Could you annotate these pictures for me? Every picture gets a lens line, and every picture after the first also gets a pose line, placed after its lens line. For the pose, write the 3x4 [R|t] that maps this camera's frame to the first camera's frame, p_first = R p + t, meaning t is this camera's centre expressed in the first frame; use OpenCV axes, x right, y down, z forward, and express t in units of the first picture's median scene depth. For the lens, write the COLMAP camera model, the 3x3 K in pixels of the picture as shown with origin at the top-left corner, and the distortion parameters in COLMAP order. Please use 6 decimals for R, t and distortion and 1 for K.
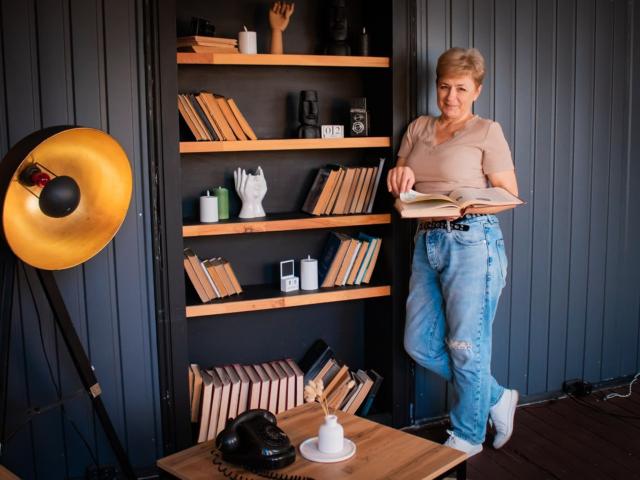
lens RADIAL K [[774.1, 0, 321.1], [0, 774.1, 239.2], [0, 0, 1]] dist [-0.117937, 0.000000]
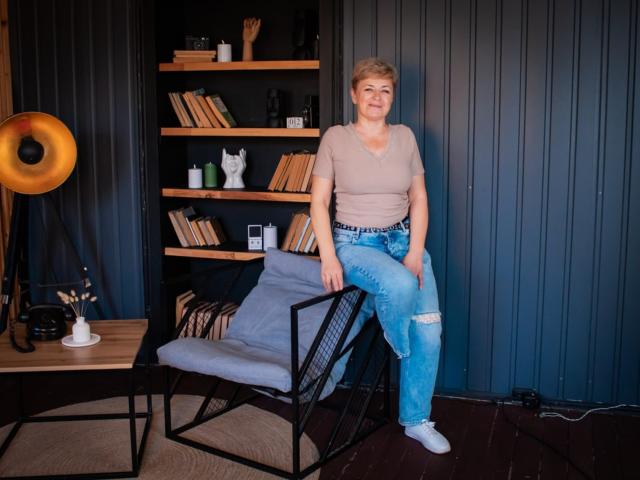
lens RADIAL K [[799.0, 0, 305.2], [0, 799.0, 226.3], [0, 0, 1]] dist [-0.135311, 0.000000]
pose [[0.753224, 0.113424, -0.647910, 0.869066], [-0.106973, 0.993030, 0.049479, -0.043394], [0.649007, 0.032040, 0.760108, 0.077188]]
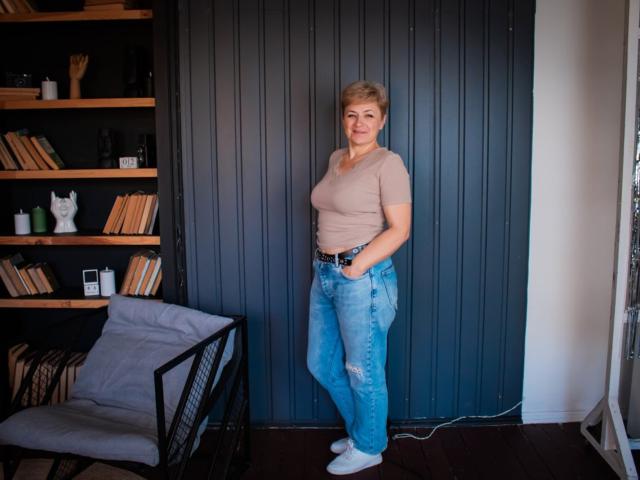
lens RADIAL K [[629.1, 0, 315.9], [0, 629.1, 237.3], [0, 0, 1]] dist [-0.120019, 0.000000]
pose [[0.924703, 0.067208, -0.374710, 0.650096], [-0.065675, 0.997698, 0.016876, -0.063136], [0.374982, 0.009004, 0.926989, 0.246766]]
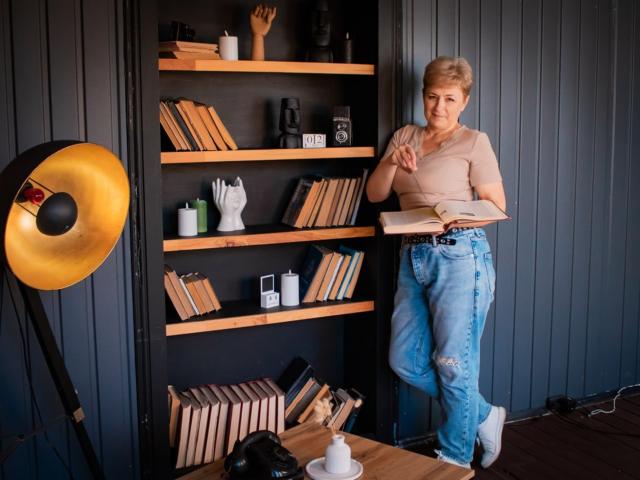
lens RADIAL K [[850.7, 0, 321.5], [0, 850.7, 242.4], [0, 0, 1]] dist [-0.112630, 0.000000]
pose [[0.996872, -0.002520, 0.078990, -0.061340], [0.002791, 0.999991, -0.003322, -0.009829], [-0.078981, 0.003533, 0.996870, -0.053370]]
